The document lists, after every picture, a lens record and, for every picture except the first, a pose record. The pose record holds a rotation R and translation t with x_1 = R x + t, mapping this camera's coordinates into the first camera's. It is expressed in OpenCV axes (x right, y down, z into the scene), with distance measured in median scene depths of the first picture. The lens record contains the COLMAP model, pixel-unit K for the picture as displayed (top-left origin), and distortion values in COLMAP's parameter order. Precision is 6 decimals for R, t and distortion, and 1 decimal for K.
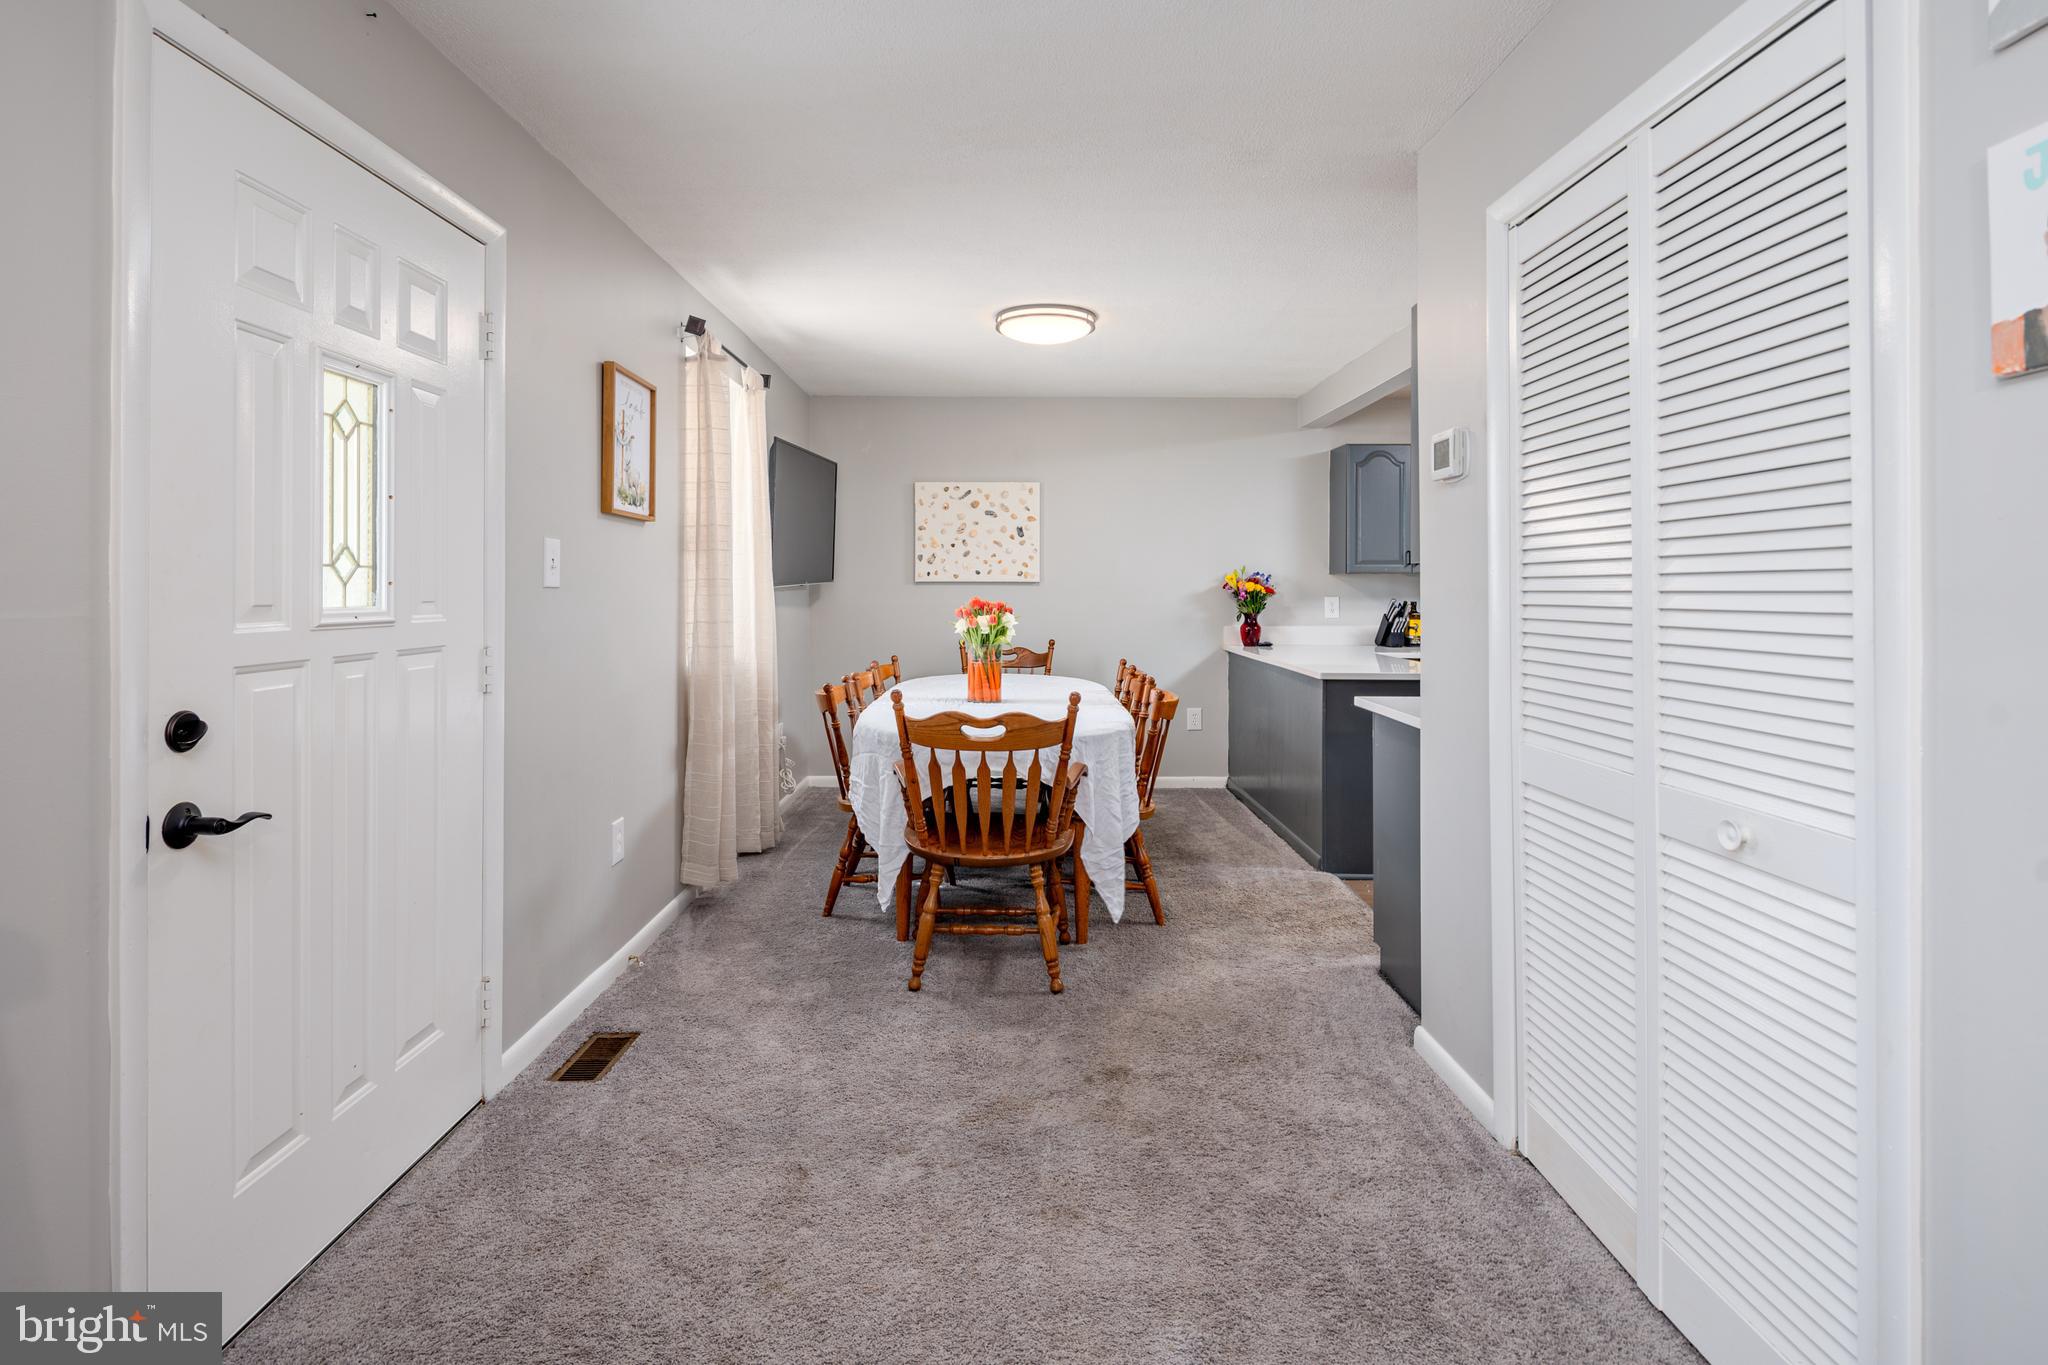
lens RADIAL K [[997.7, 0, 1012.9], [0, 997.7, 585.5], [0, 0, 1]] dist [0.003824, -0.004627]
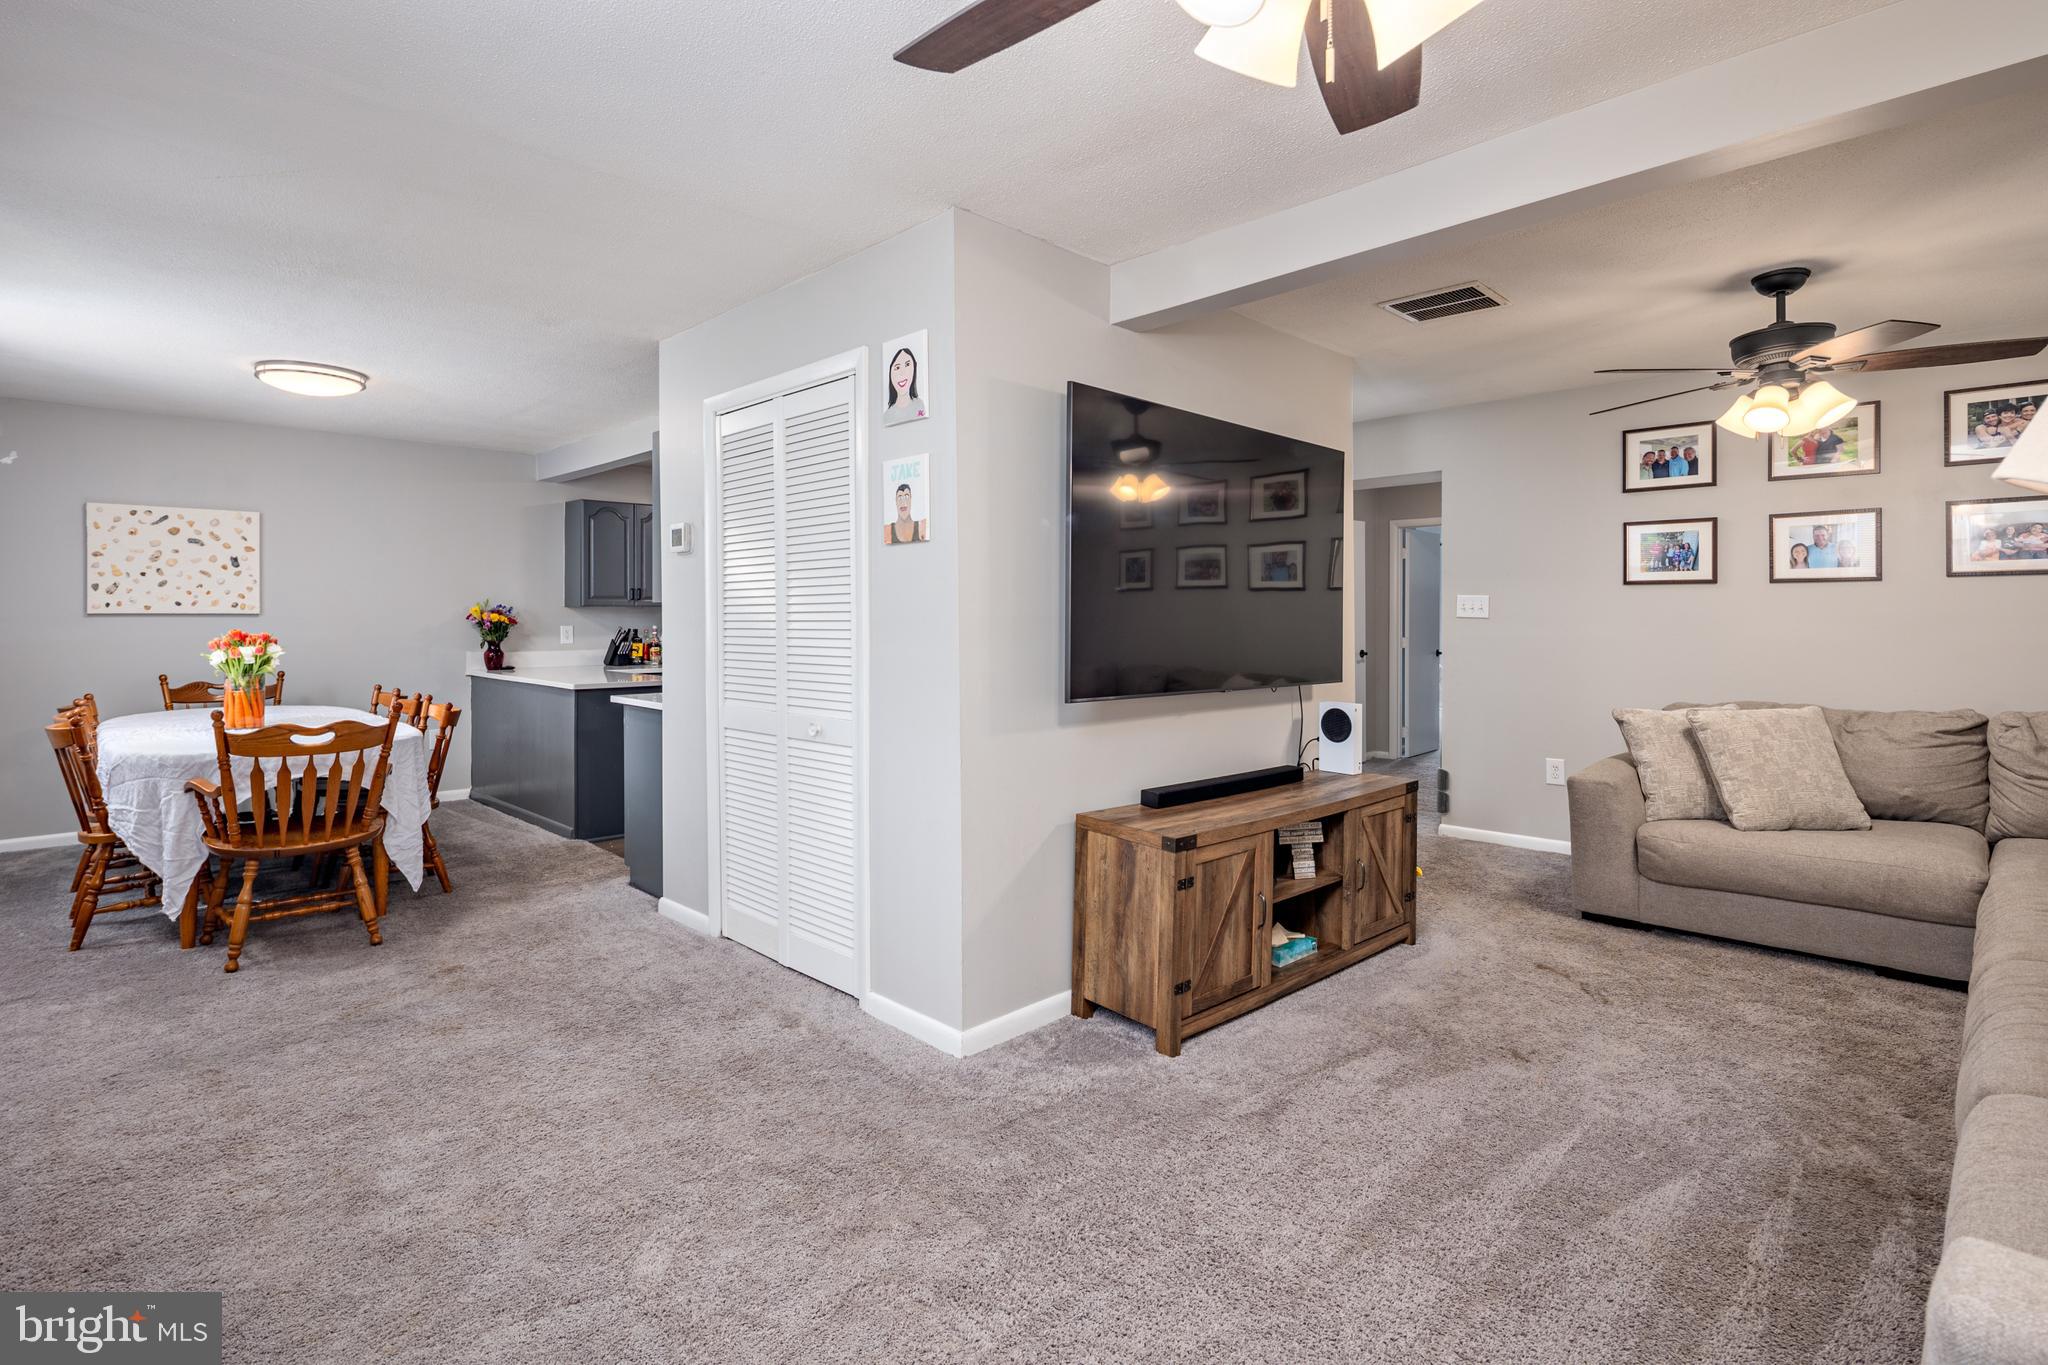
lens RADIAL K [[997.7, 0, 1019.3], [0, 997.7, 618.6], [0, 0, 1]] dist [0.003824, -0.004627]
pose [[0.715754, -0.004875, 0.698336, -0.178199], [0.001790, 0.999985, 0.005145, -0.003430], [-0.698351, -0.002433, 0.715752, -0.322466]]
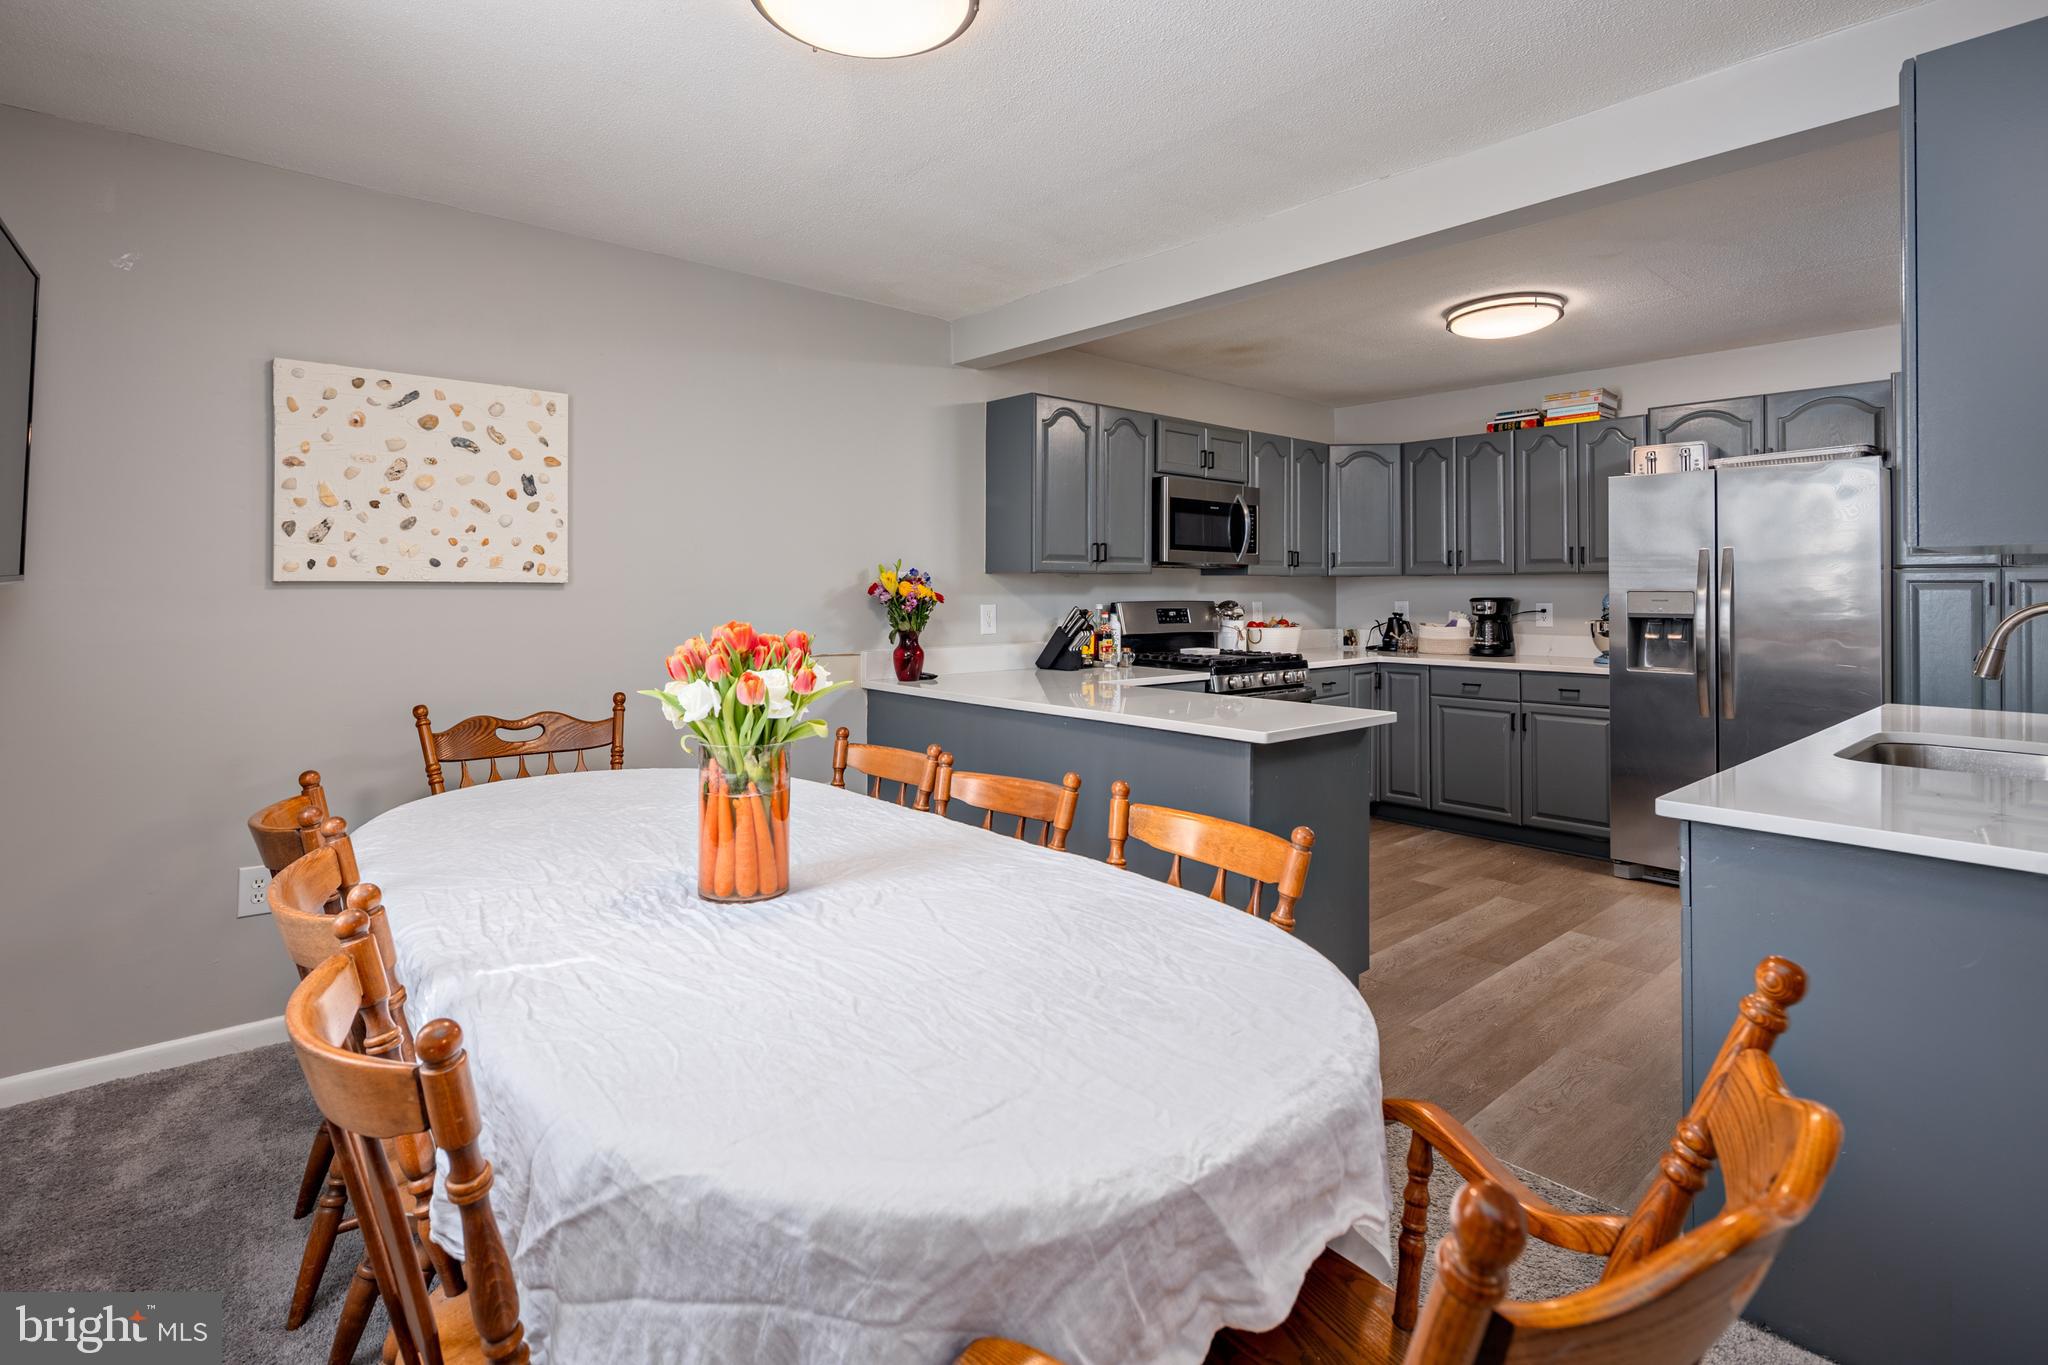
lens RADIAL K [[997.7, 0, 1013.8], [0, 997.7, 584.2], [0, 0, 1]] dist [0.003824, -0.004627]
pose [[0.752387, 0.002104, 0.658718, -0.204500], [0.000906, 0.999991, -0.004229, -0.000502], [-0.658720, 0.003779, 0.752378, 0.639384]]
